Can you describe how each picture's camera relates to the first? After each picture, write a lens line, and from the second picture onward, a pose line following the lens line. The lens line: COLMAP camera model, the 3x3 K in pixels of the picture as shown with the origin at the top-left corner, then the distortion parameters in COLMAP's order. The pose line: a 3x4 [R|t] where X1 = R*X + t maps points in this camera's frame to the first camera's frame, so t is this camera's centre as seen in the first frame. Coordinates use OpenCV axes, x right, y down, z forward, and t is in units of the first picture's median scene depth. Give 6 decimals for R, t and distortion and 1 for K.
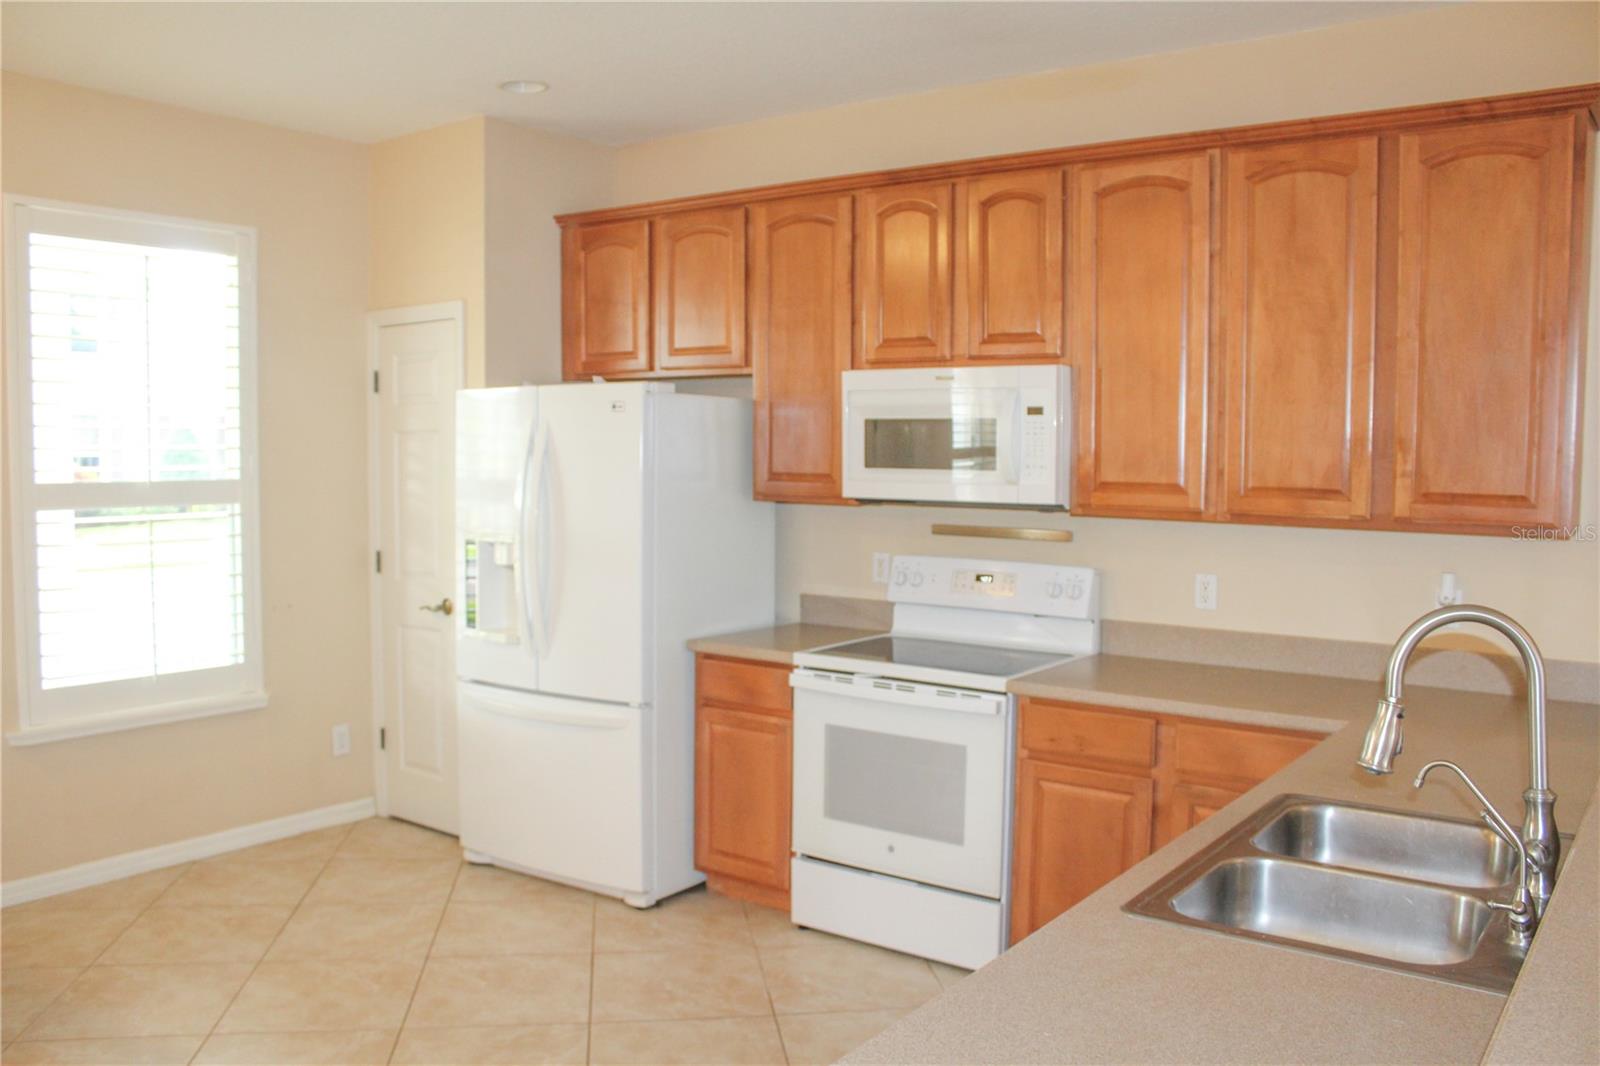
lens RADIAL K [[1335.4, 0, 800.0], [0, 1335.4, 533.0], [0, 0, 1]] dist [-0.166613, 0.144537]
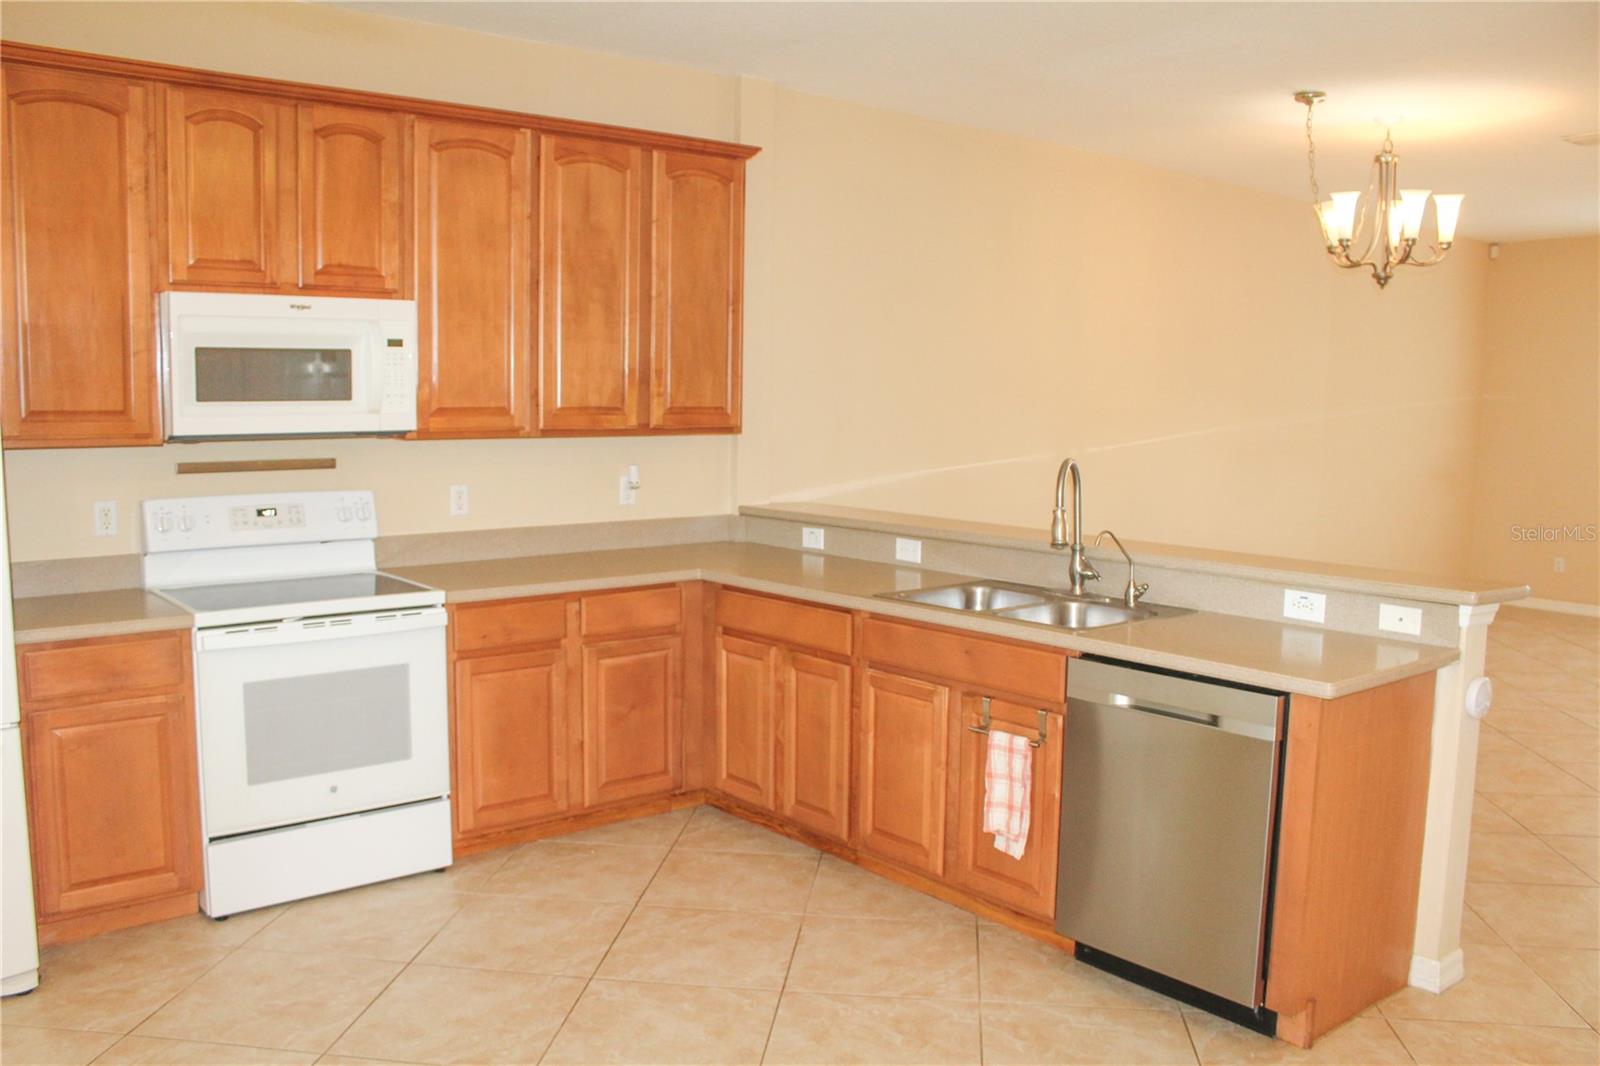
lens RADIAL K [[1335.4, 0, 800.0], [0, 1335.4, 533.0], [0, 0, 1]] dist [-0.166613, 0.144537]
pose [[0.247919, -0.110748, 0.962430, -0.732242], [0.056520, 0.993406, 0.099753, -0.025851], [-0.967131, 0.029666, 0.252544, 0.404651]]
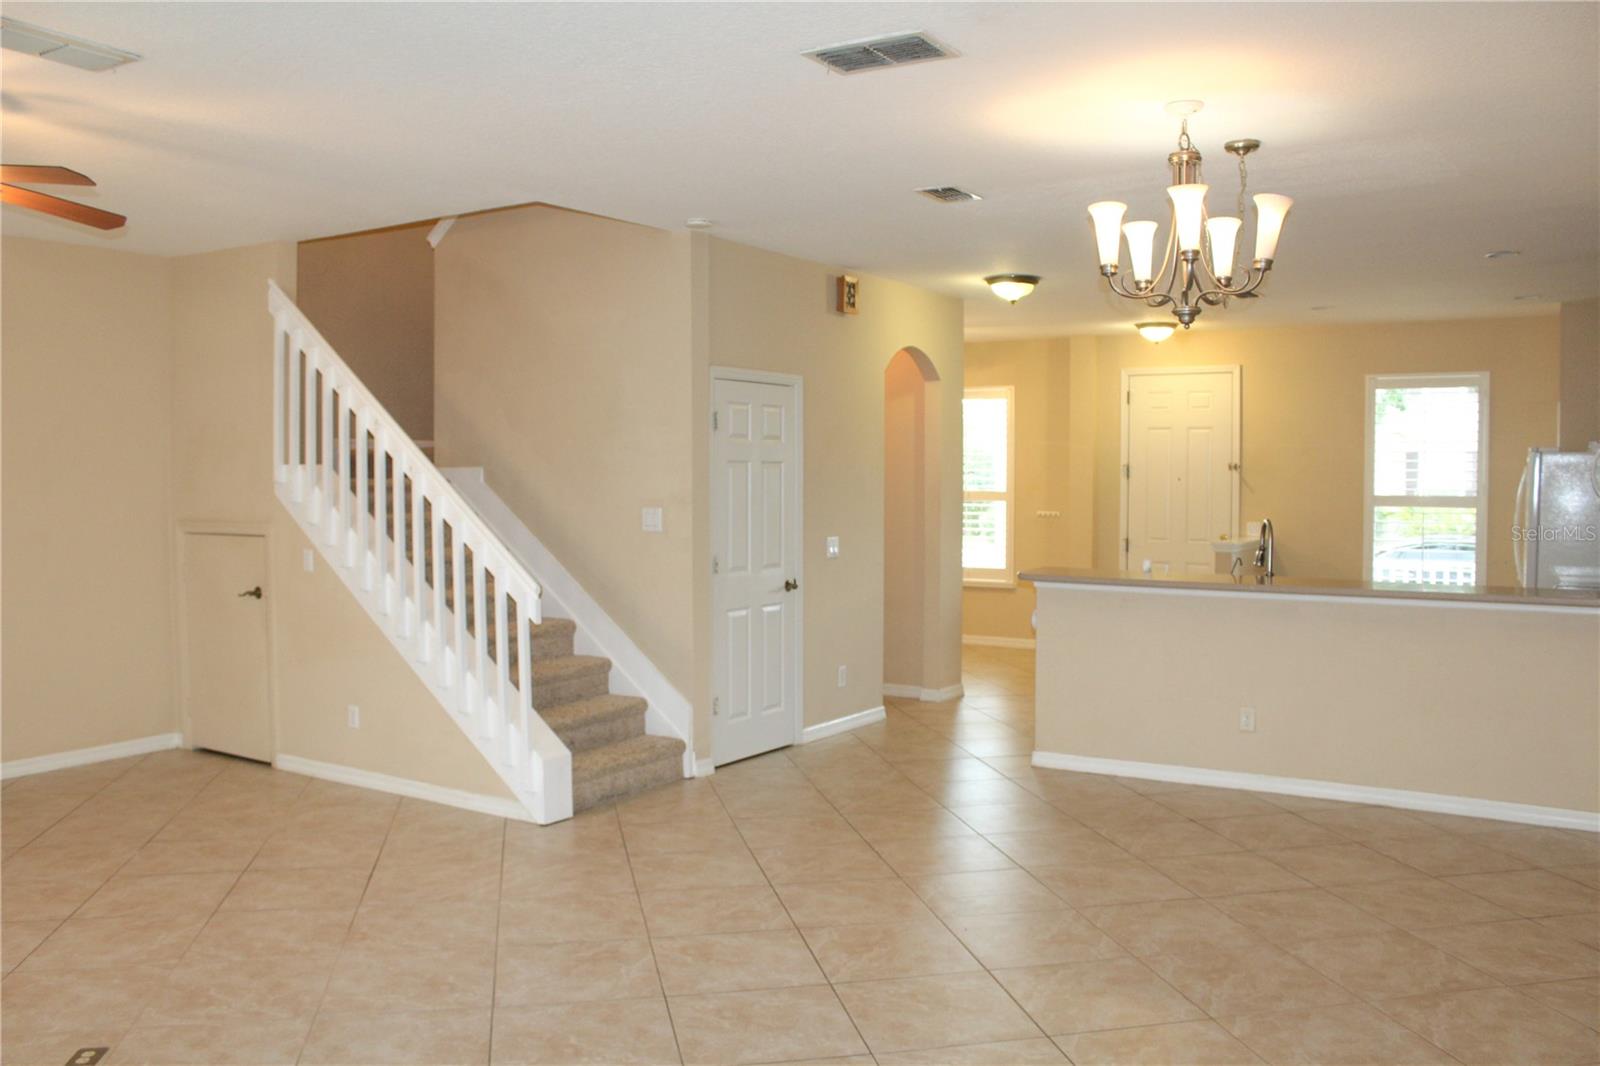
lens RADIAL K [[1335.4, 0, 800.0], [0, 1335.4, 533.0], [0, 0, 1]] dist [-0.166613, 0.144537]
pose [[0.063888, 0.035306, -0.997332, 1.786956], [-0.072829, 0.996874, 0.030624, 0.037418], [0.995296, 0.070678, 0.066260, -0.221683]]
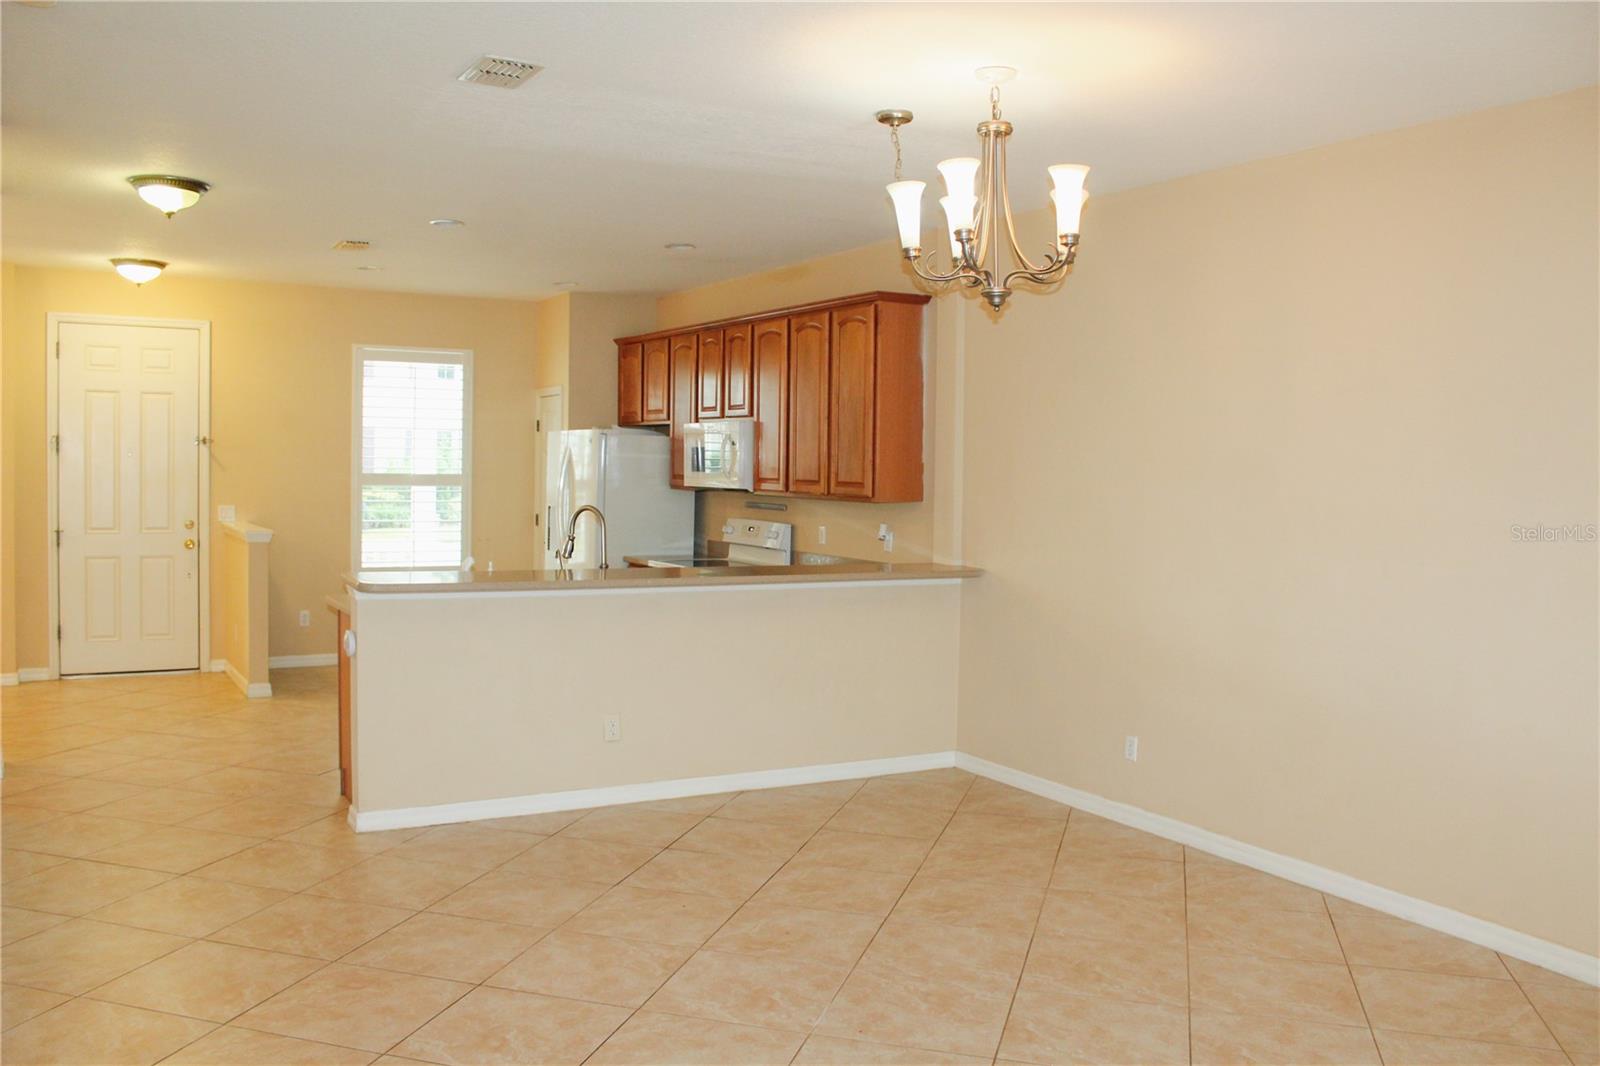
lens RADIAL K [[1335.4, 0, 800.0], [0, 1335.4, 533.0], [0, 0, 1]] dist [-0.166613, 0.144537]
pose [[0.914301, 0.032712, -0.403712, 1.048143], [-0.042397, 0.998987, -0.015070, 0.069836], [0.402810, 0.030895, 0.914762, -0.796410]]
